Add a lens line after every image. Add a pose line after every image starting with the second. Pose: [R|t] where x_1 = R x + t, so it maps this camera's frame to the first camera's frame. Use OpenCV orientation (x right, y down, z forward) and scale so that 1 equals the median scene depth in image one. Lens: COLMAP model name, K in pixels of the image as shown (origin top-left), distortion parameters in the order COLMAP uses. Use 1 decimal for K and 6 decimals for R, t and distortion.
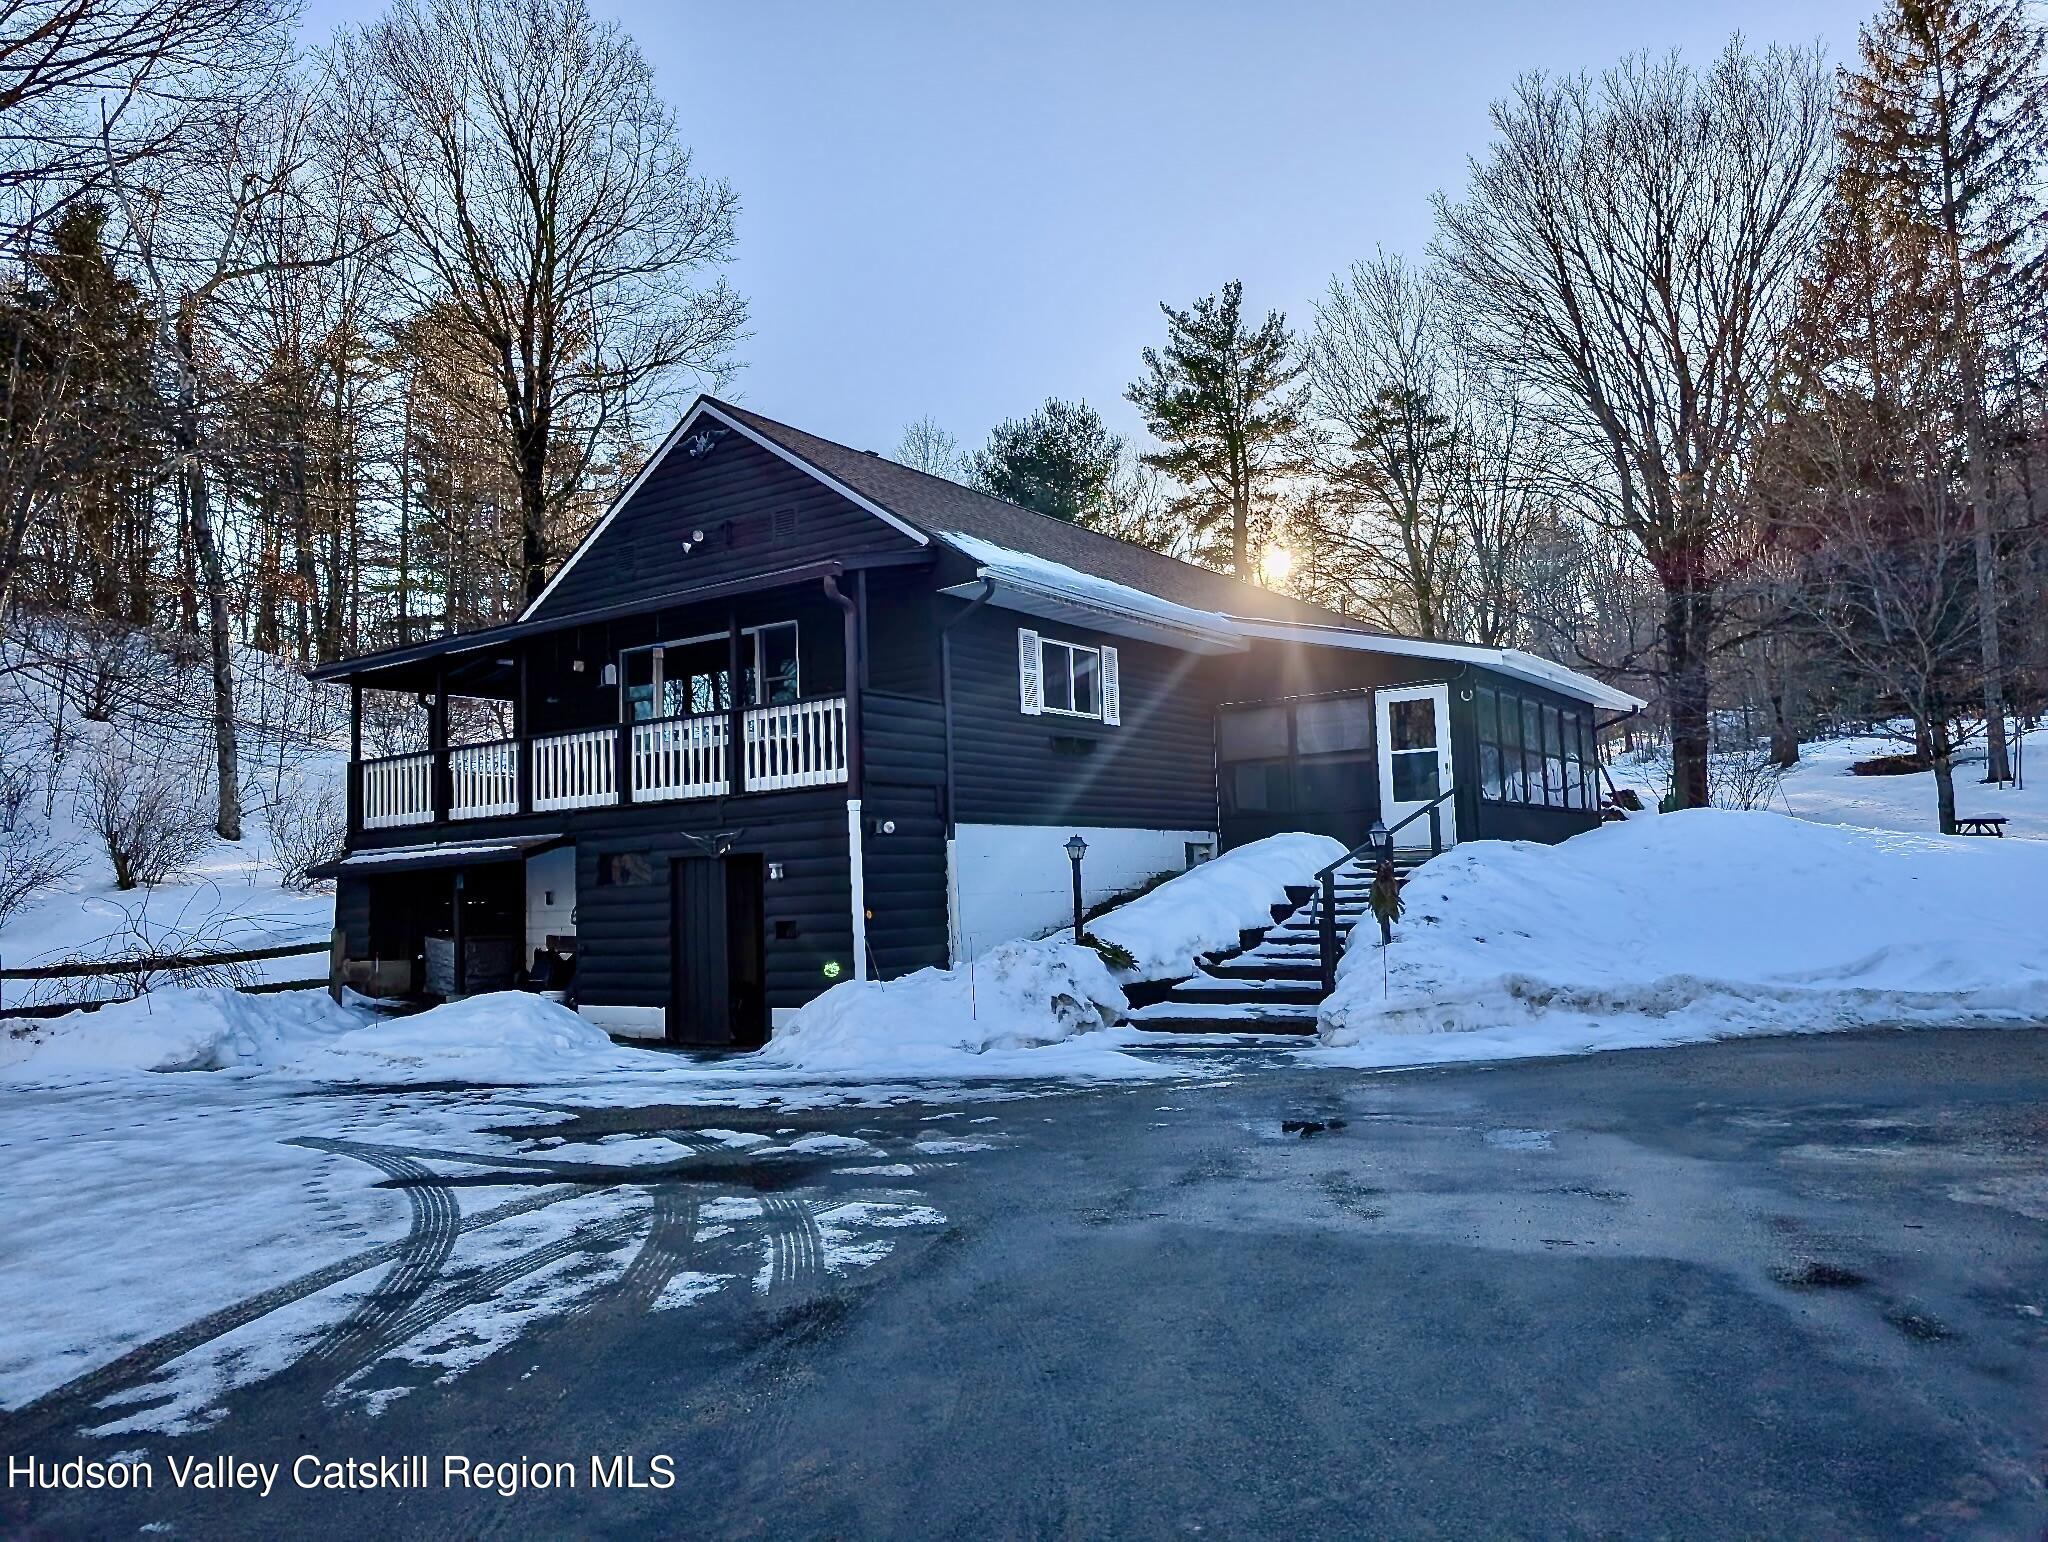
lens RADIAL K [[1518.8, 0, 1010.0], [0, 1518.8, 775.1], [0, 0, 1]] dist [-0.000830, 0.005254]
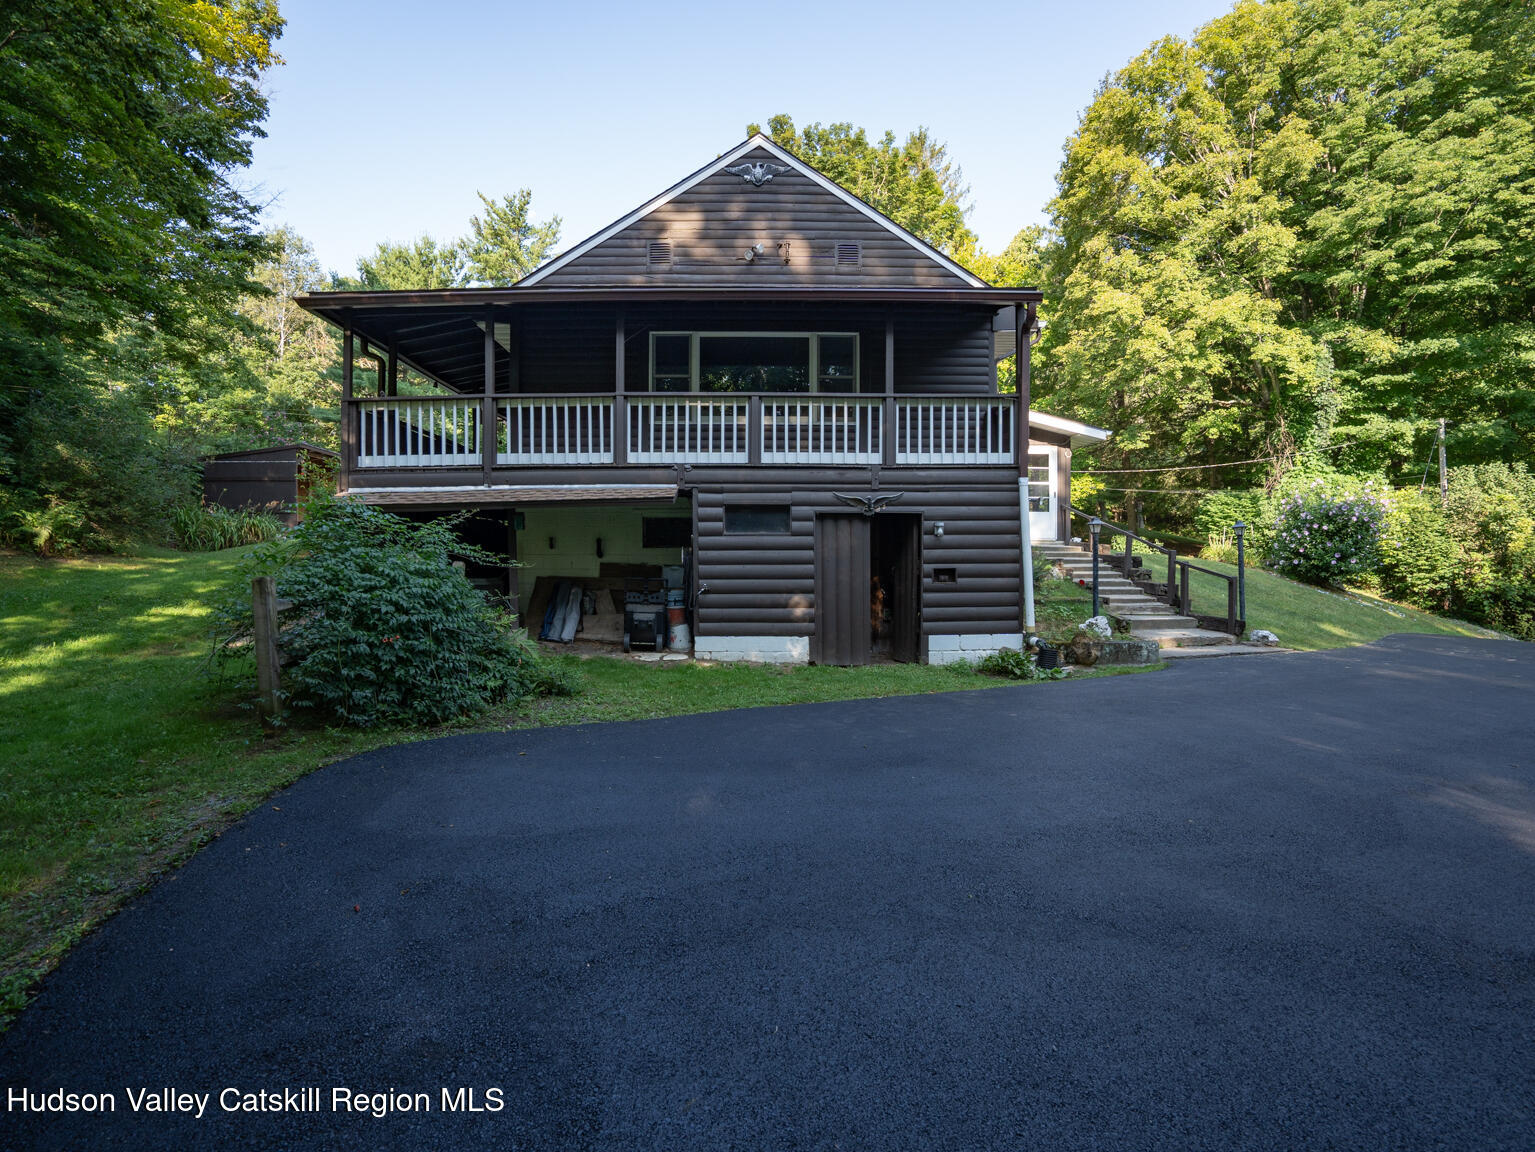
lens RADIAL K [[817.1, 0, 754.2], [0, 817.1, 561.4], [0, 0, 1]] dist [-0.014420, 0.004716]
pose [[0.827478, 0.029265, 0.560735, -0.551505], [-0.070062, 0.996218, 0.051398, 0.055857], [-0.557110, -0.081817, 0.826399, 0.435999]]
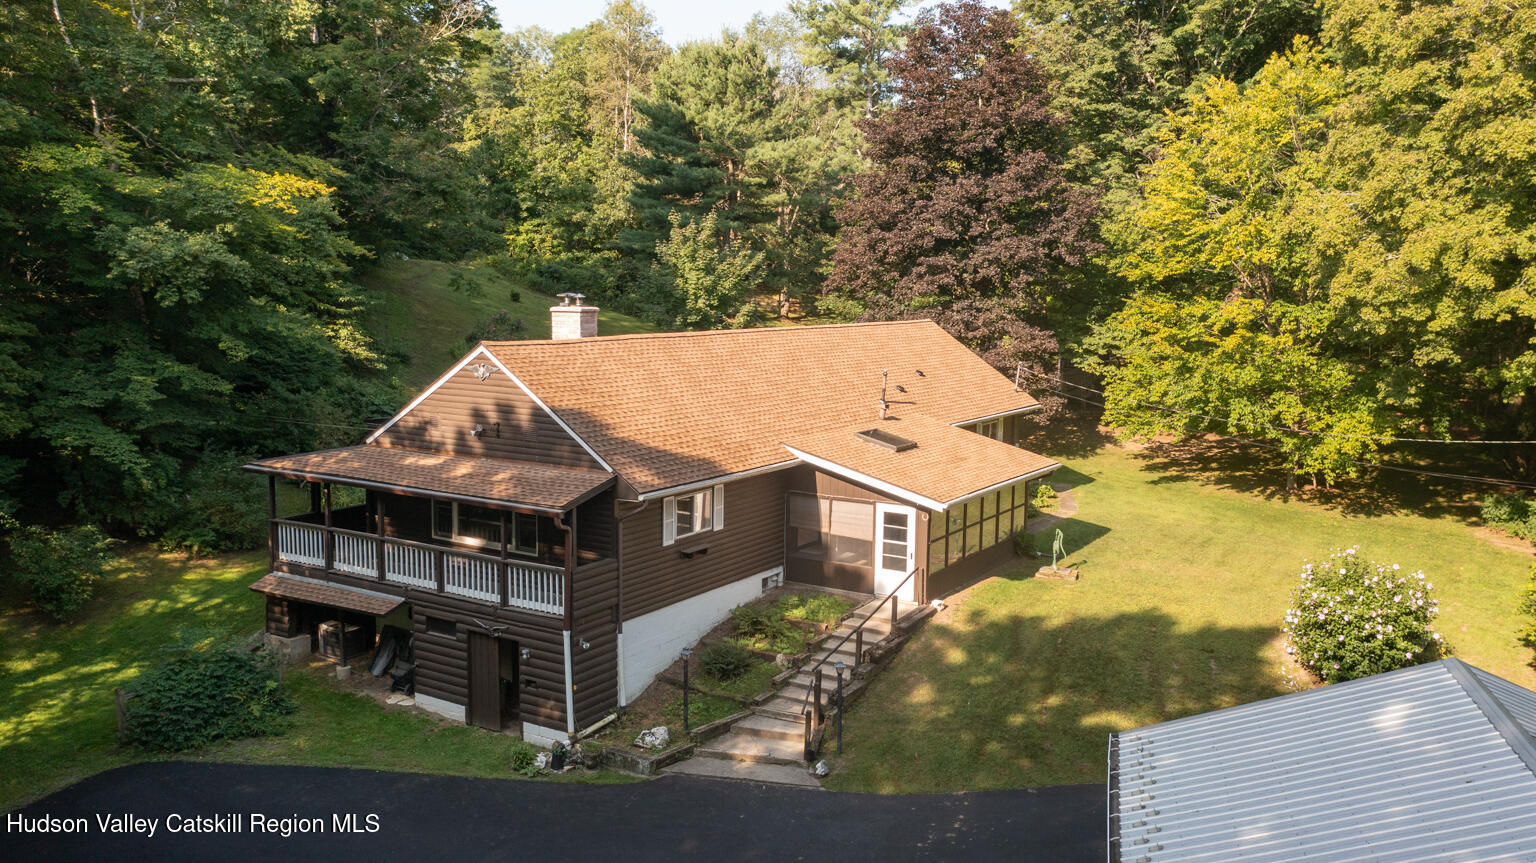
lens RADIAL K [[1287.2, 0, 709.1], [0, 1287.2, 448.5], [0, 0, 1]] dist [0.007484, 0.000398]
pose [[0.999295, 0.036538, 0.008621, 0.041517], [-0.037532, 0.977573, 0.207226, -0.435151], [-0.000856, -0.207404, 0.978255, -0.419593]]
